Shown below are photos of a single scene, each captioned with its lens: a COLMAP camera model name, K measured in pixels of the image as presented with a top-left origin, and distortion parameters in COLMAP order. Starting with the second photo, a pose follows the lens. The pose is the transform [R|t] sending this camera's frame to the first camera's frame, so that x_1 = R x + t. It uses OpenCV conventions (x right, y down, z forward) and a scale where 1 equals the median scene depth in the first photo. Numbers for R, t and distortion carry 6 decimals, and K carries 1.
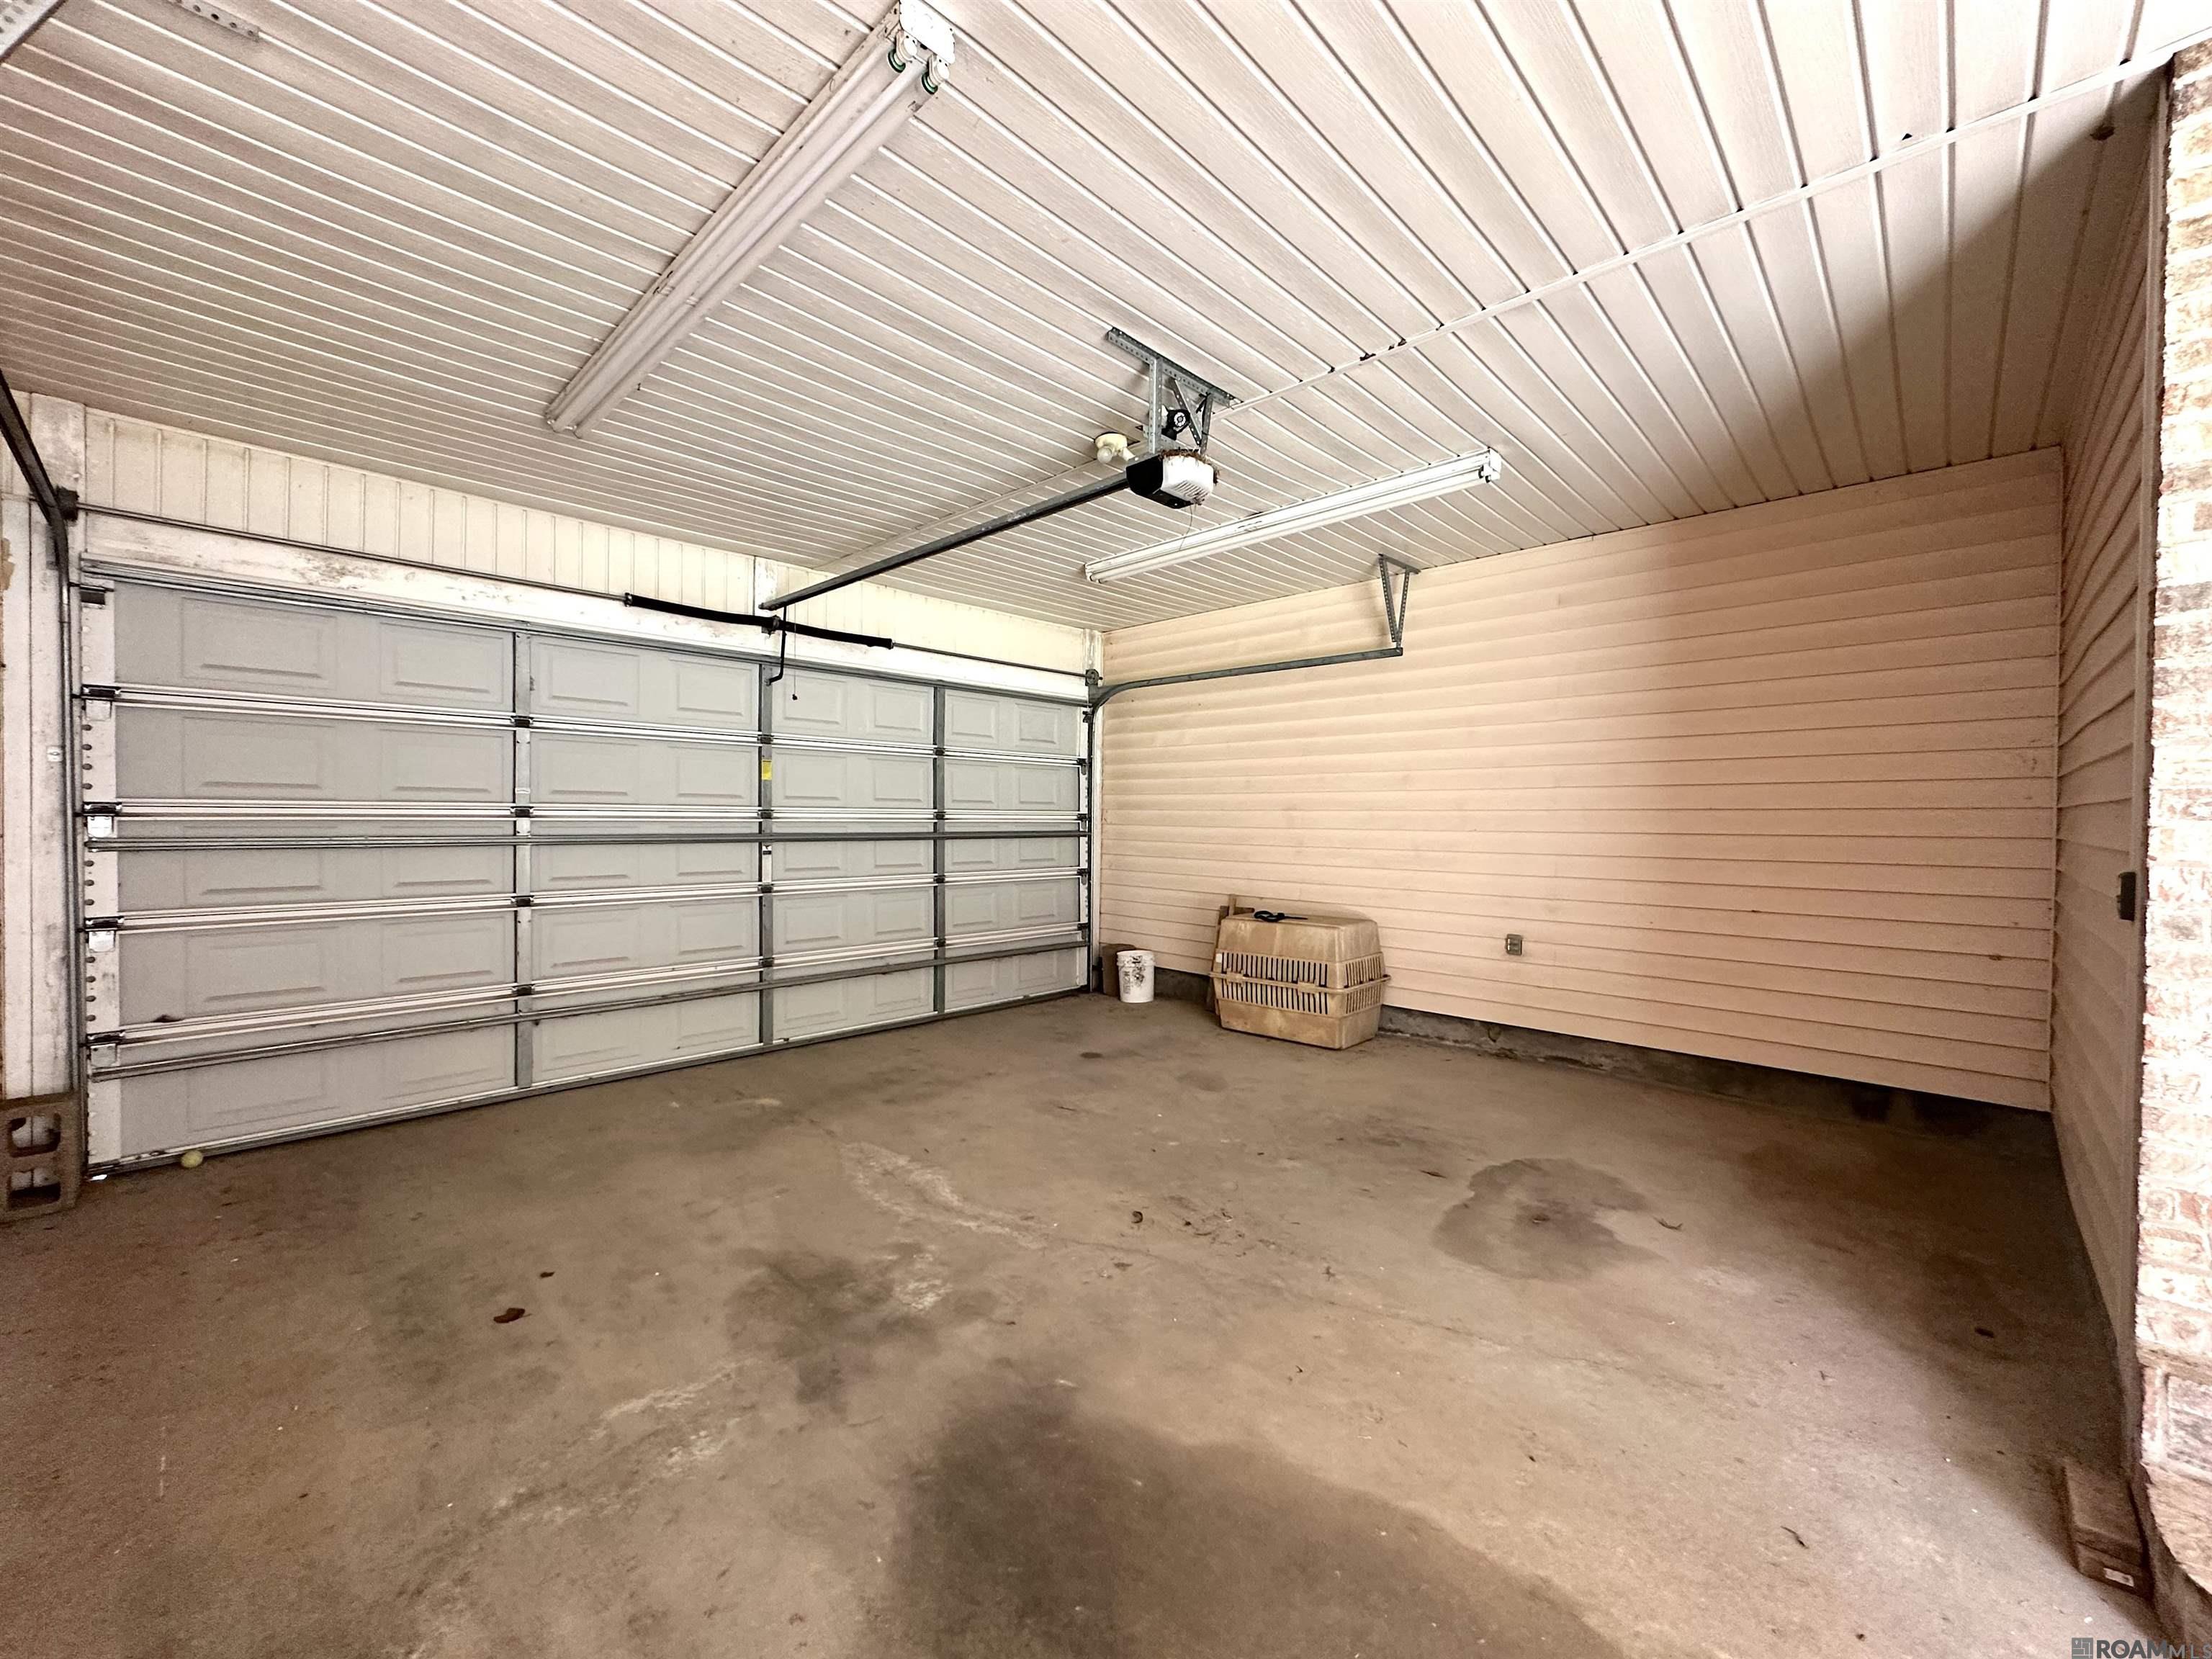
lens RADIAL K [[879.0, 0, 1104.1], [0, 879.0, 832.7], [0, 0, 1]] dist [-0.004661, 0.000187]
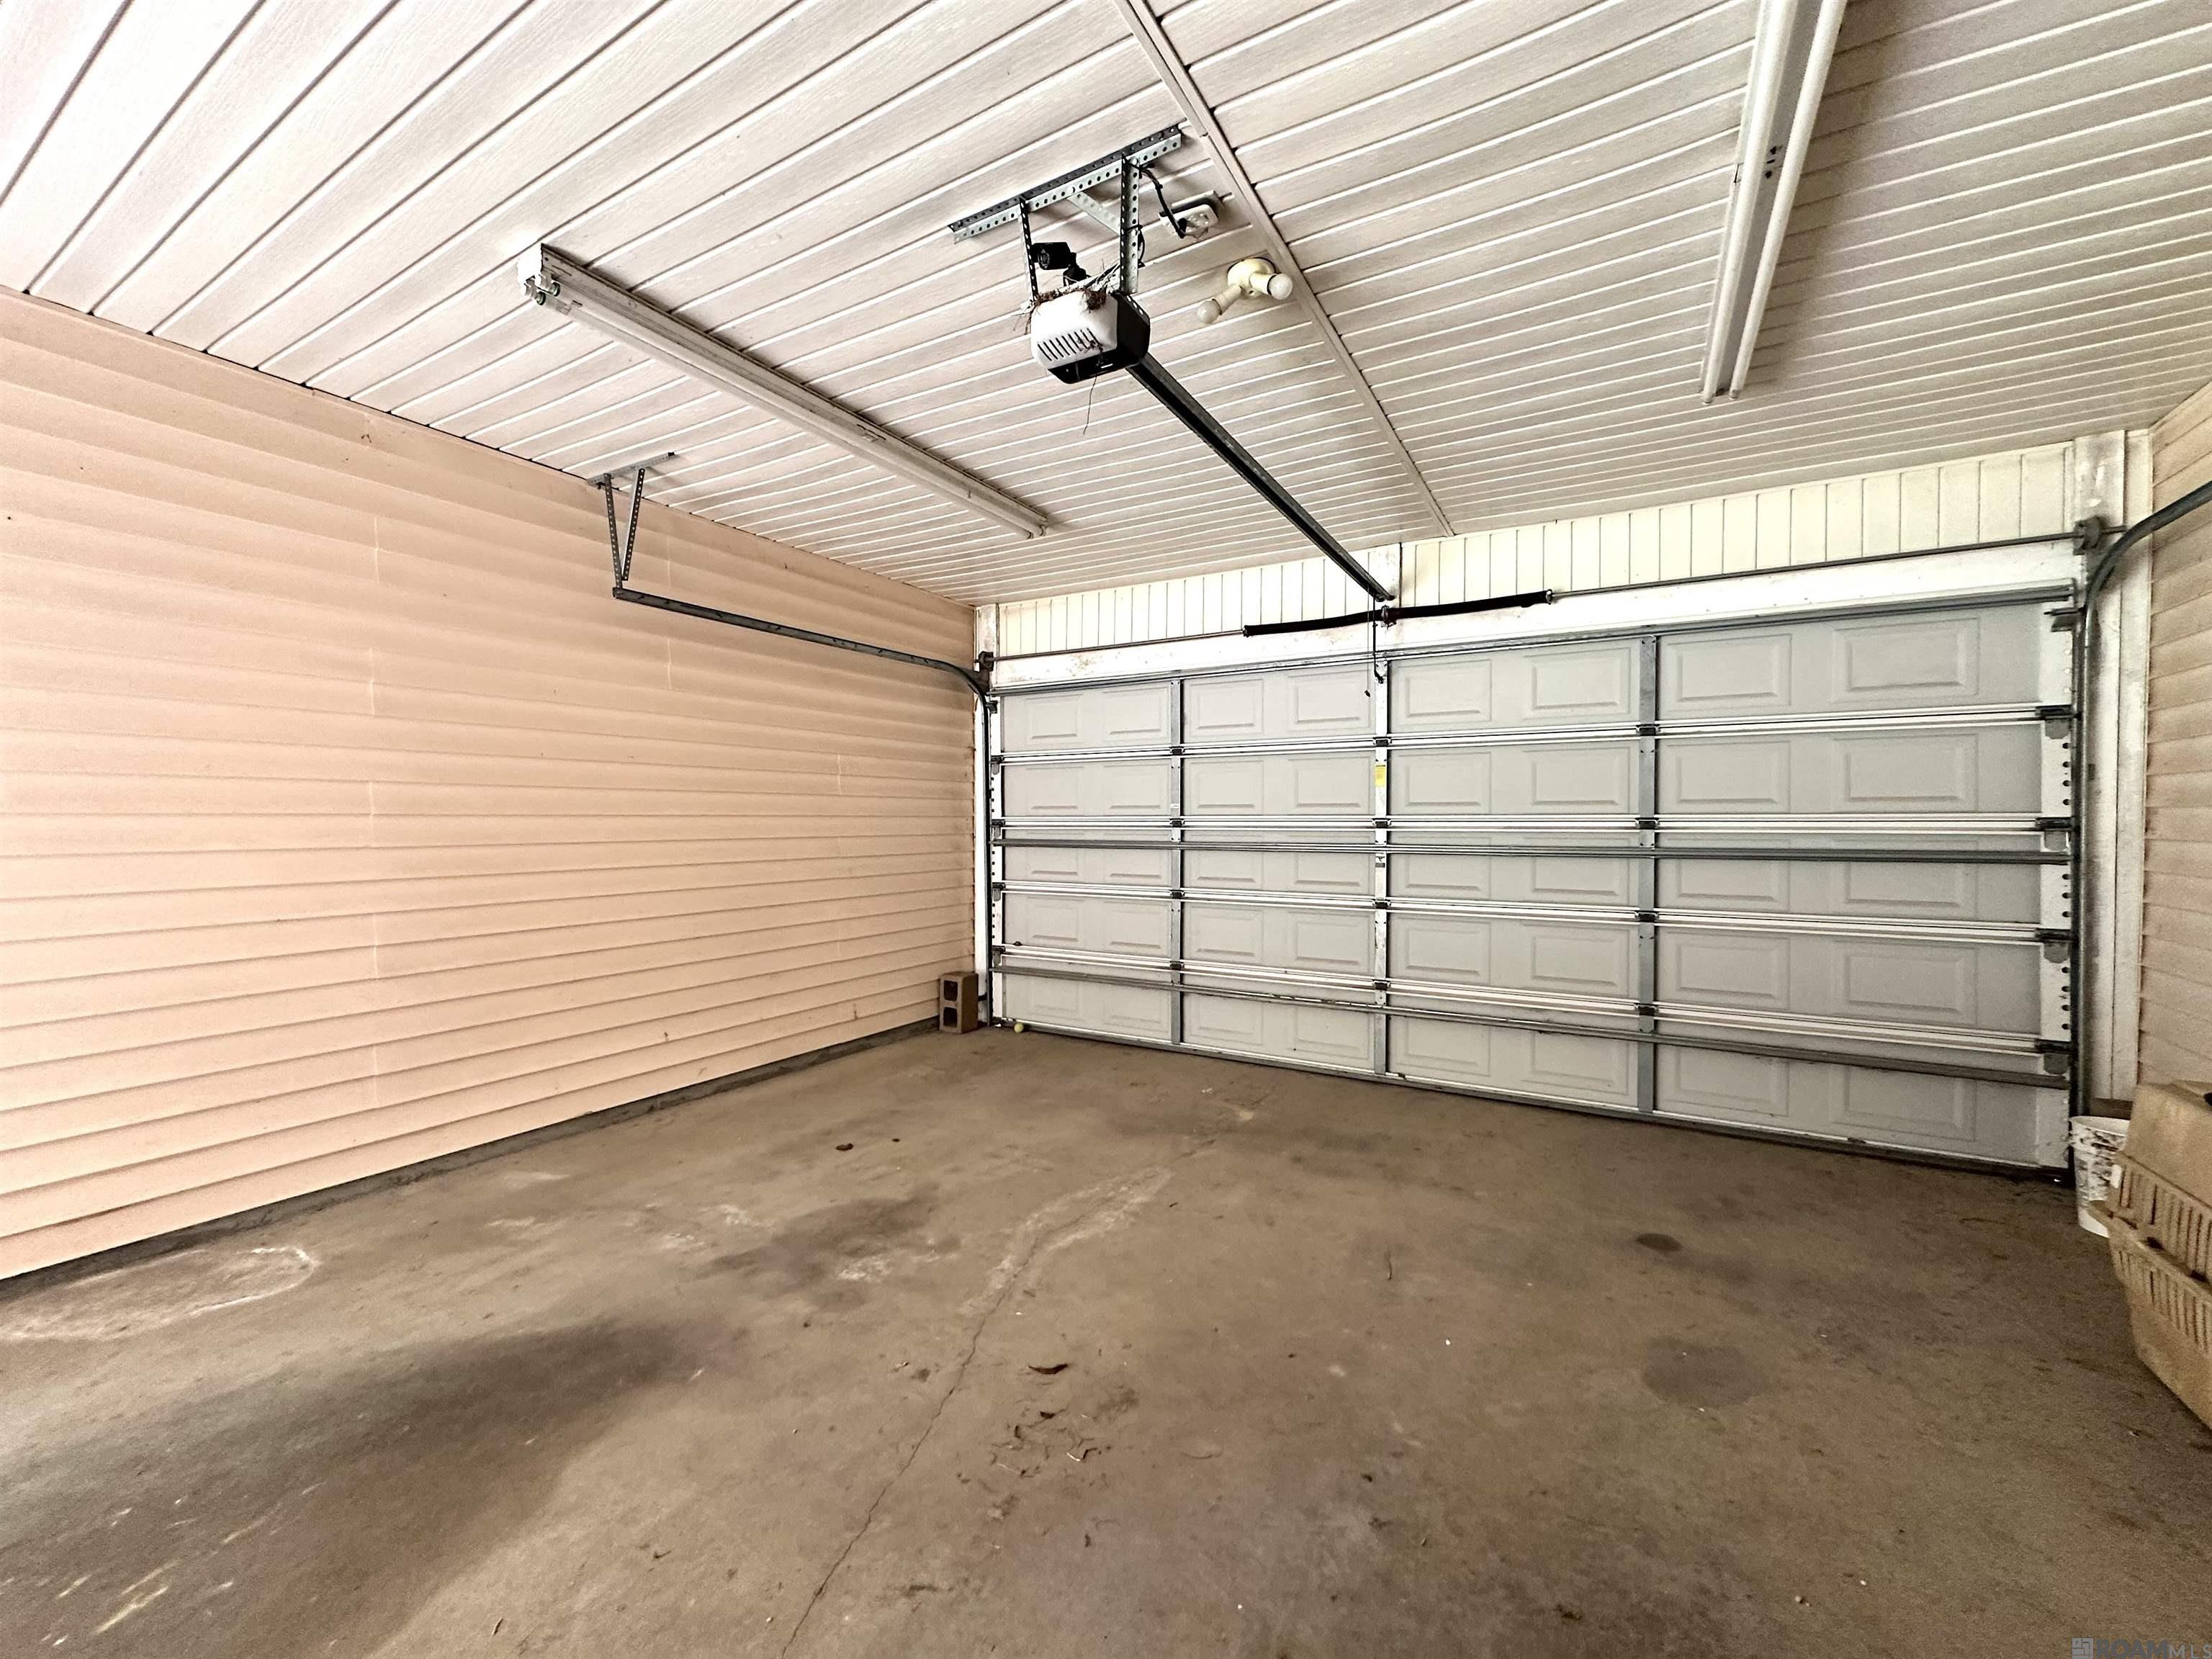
lens RADIAL K [[880.7, 0, 1103.4], [0, 880.7, 829.8], [0, 0, 1]] dist [-0.003003, 0.000569]
pose [[0.240224, -0.000821, -0.970717, 0.549788], [-0.016717, 0.999848, -0.004983, -0.005803], [0.970573, 0.017424, 0.240174, 0.619804]]
